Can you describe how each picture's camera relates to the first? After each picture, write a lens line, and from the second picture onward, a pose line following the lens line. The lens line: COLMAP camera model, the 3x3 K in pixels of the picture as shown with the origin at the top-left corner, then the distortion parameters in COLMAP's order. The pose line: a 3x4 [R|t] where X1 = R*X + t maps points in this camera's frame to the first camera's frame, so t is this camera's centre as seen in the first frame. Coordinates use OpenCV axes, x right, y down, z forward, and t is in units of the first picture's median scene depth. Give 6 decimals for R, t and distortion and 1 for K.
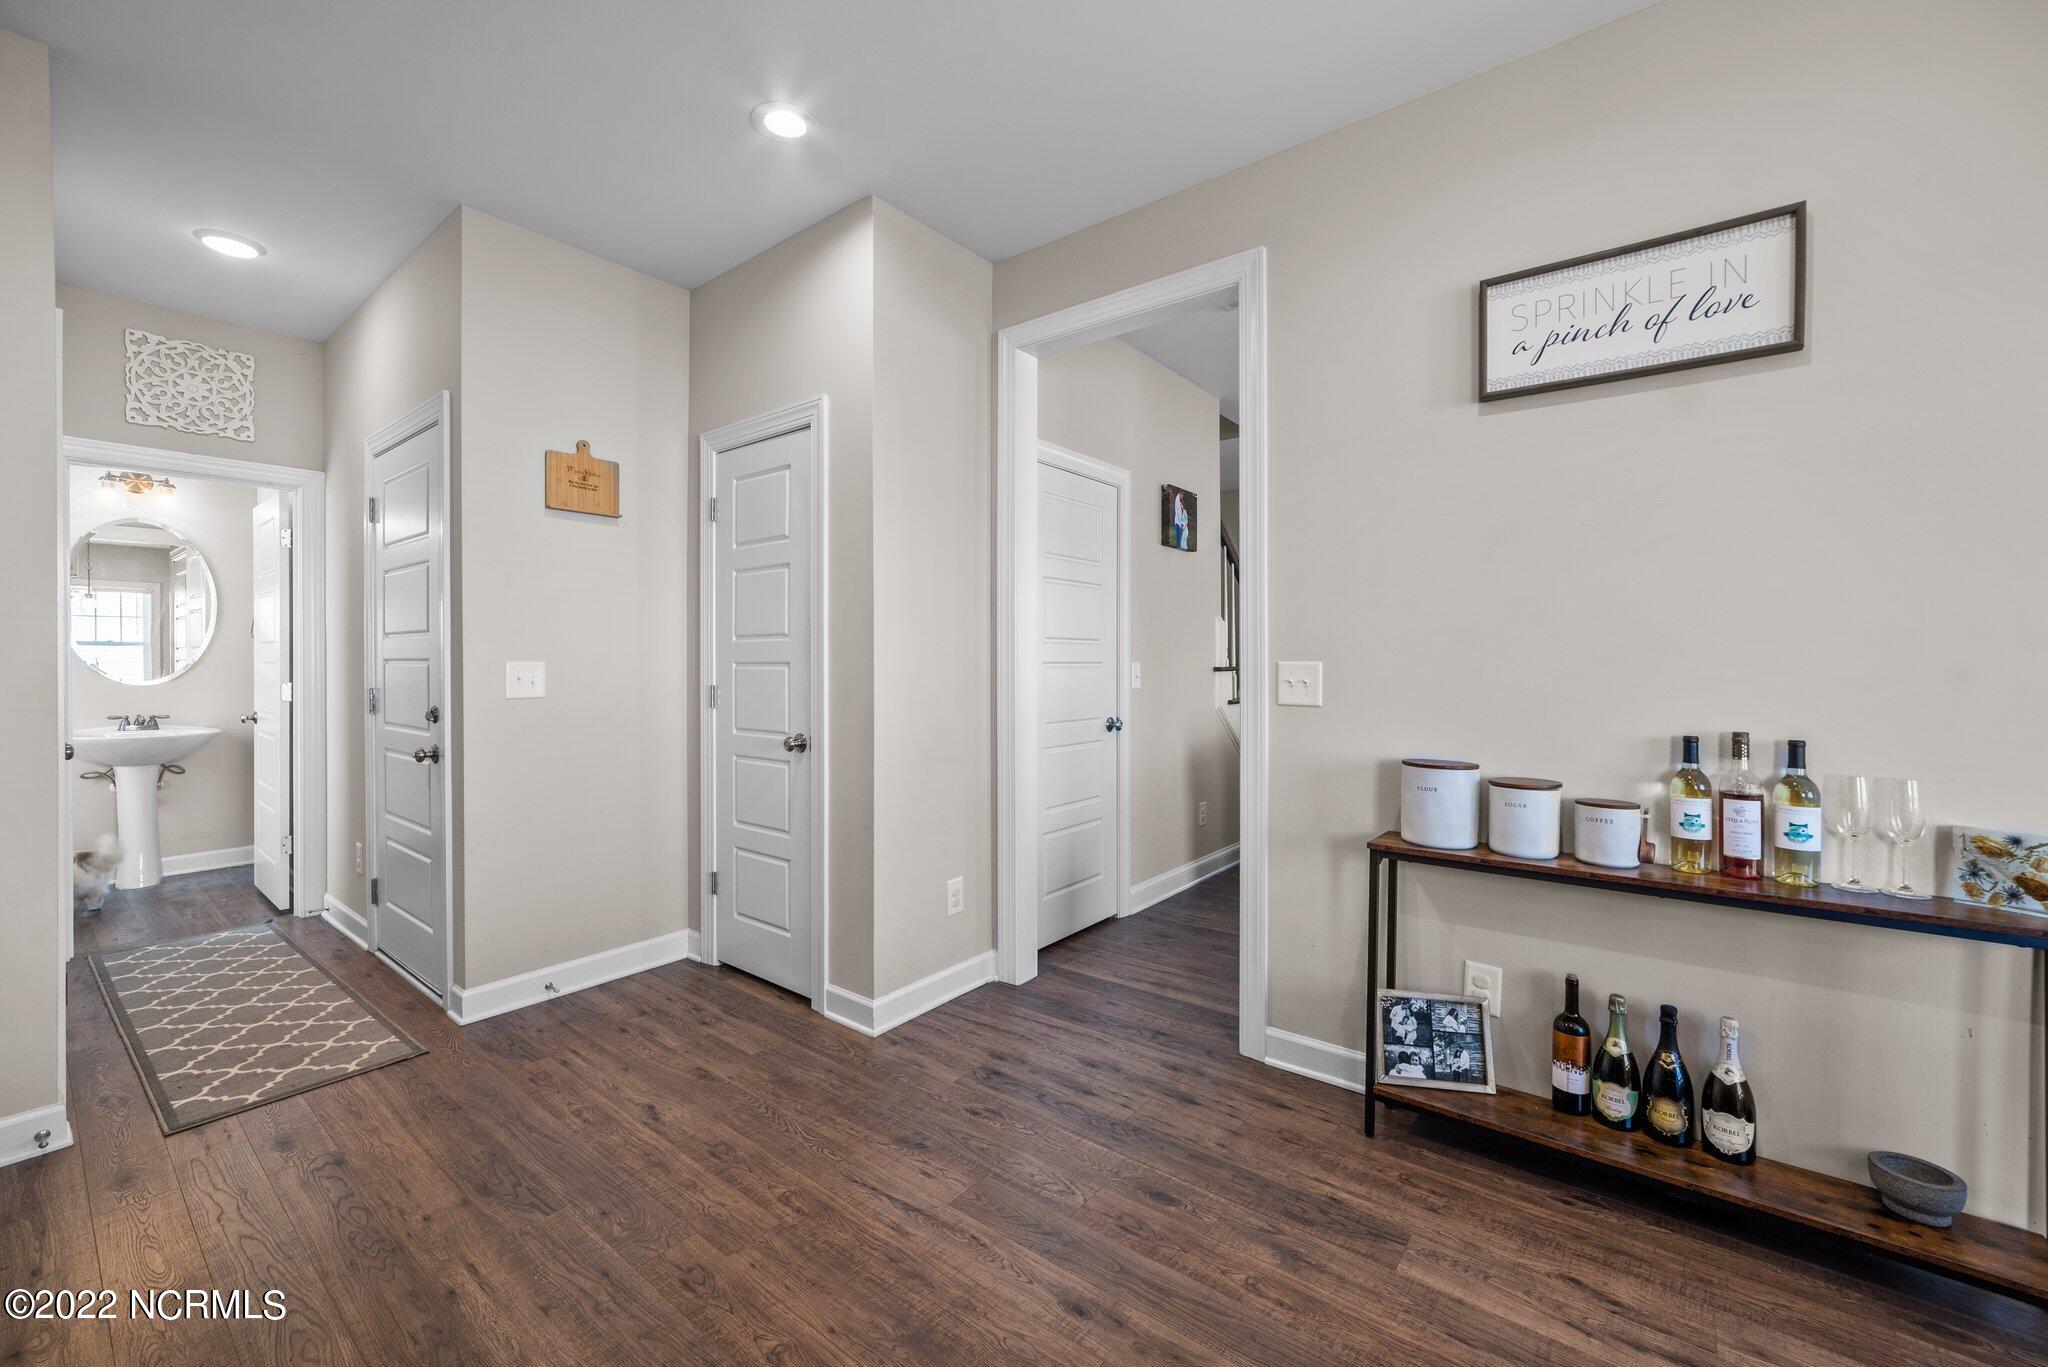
lens RADIAL K [[815.3, 0, 1024.7], [0, 815.3, 664.9], [0, 0, 1]] dist [-0.019881, 0.007743]
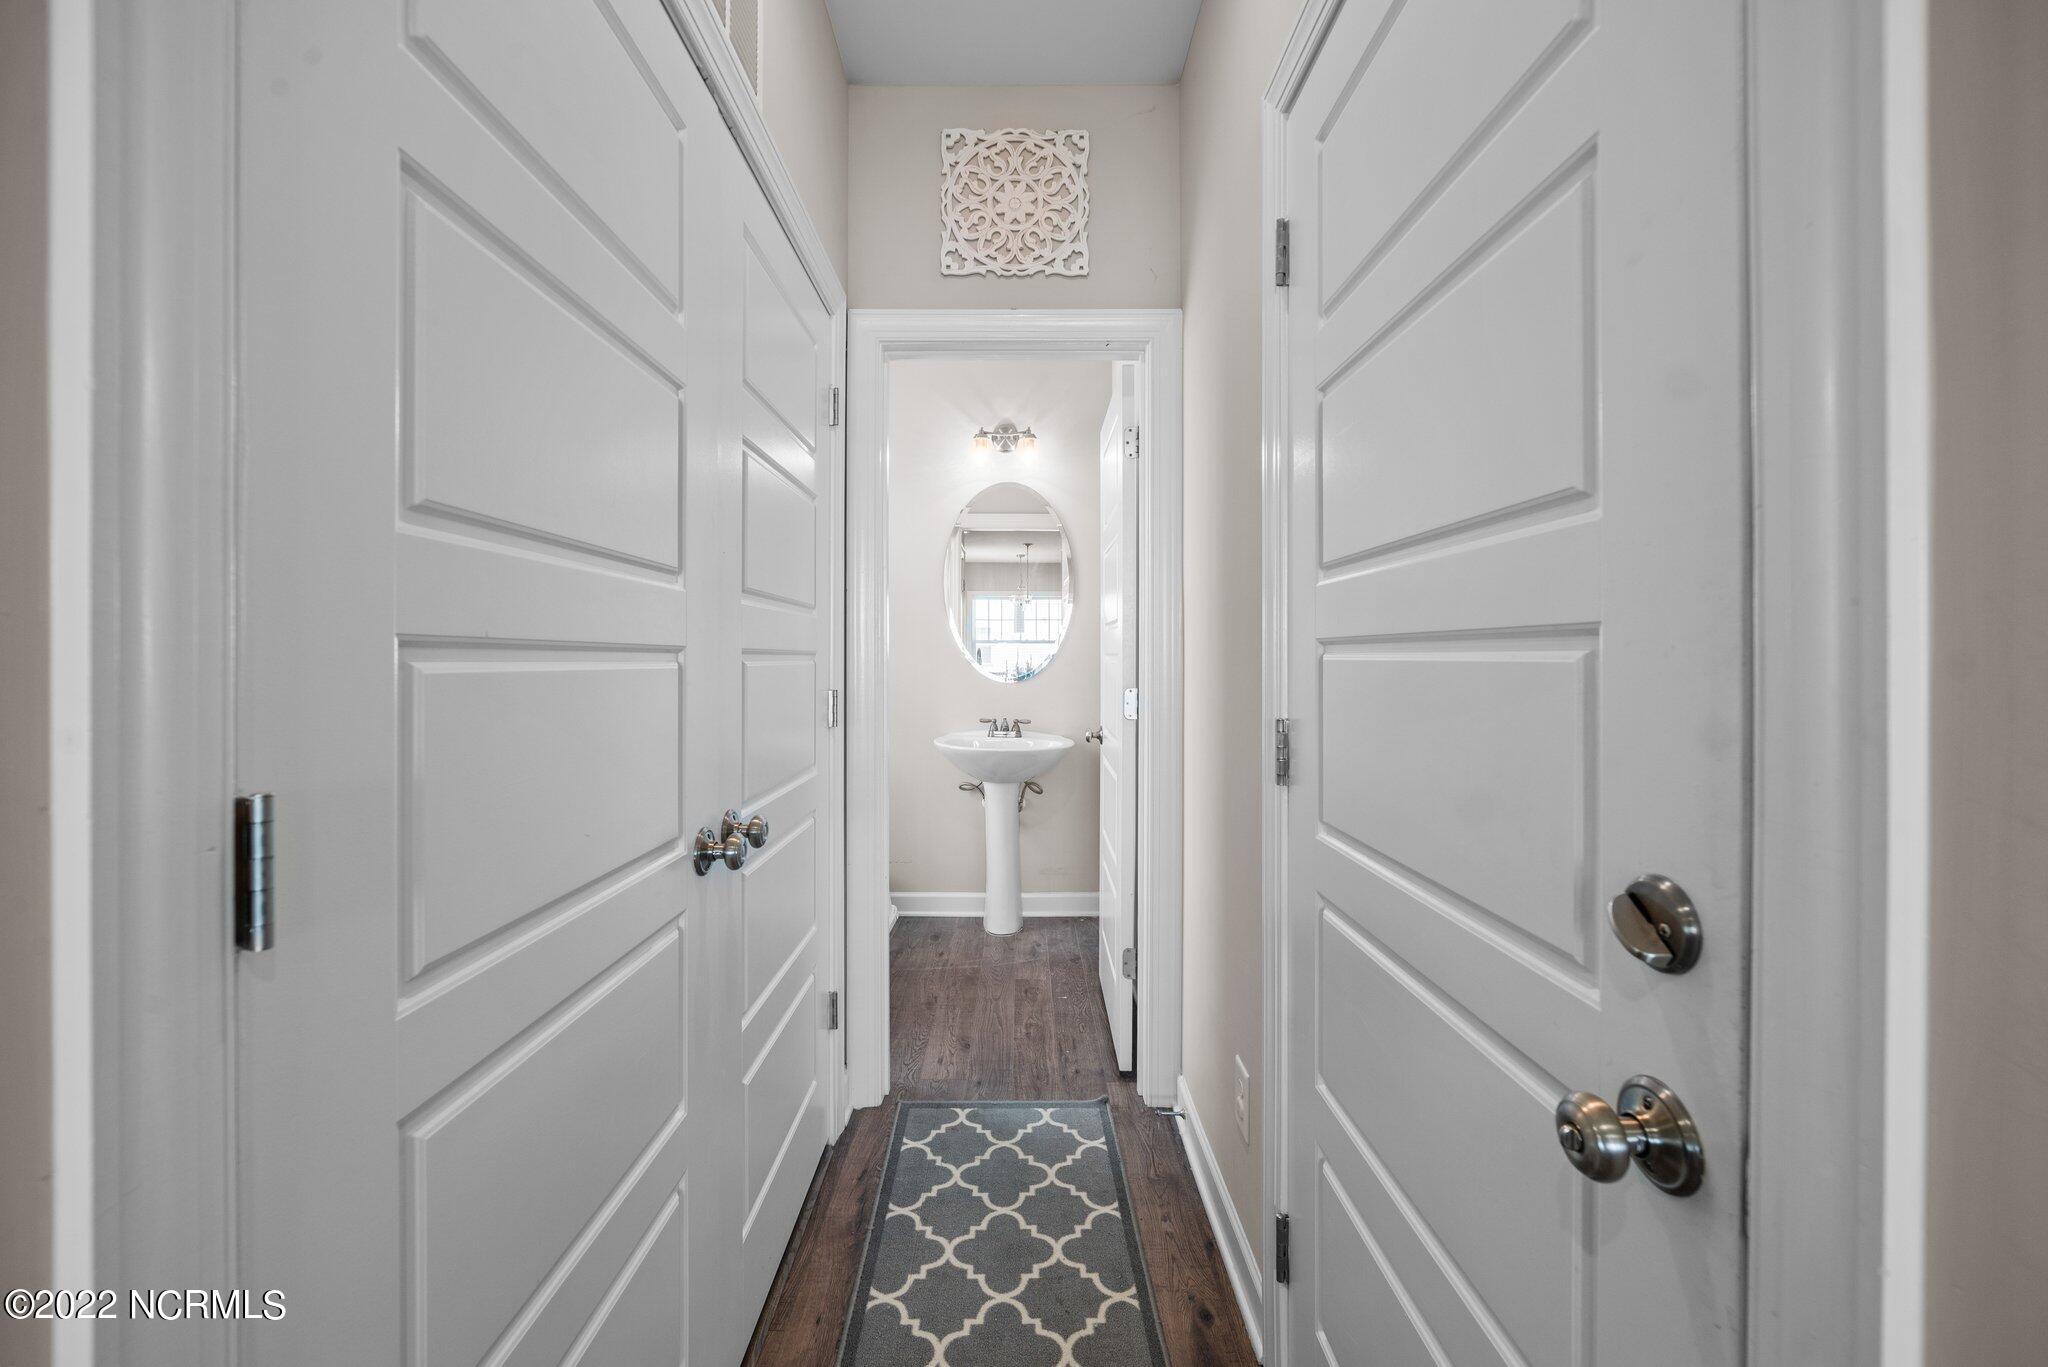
lens RADIAL K [[815.6, 0, 1018.4], [0, 815.6, 655.6], [0, 0, 1]] dist [-0.019418, 0.006886]
pose [[0.617228, 0.000047, -0.786784, -0.537570], [-0.005755, 0.999974, -0.004456, 0.001620], [0.786763, 0.007279, 0.617212, 0.613051]]
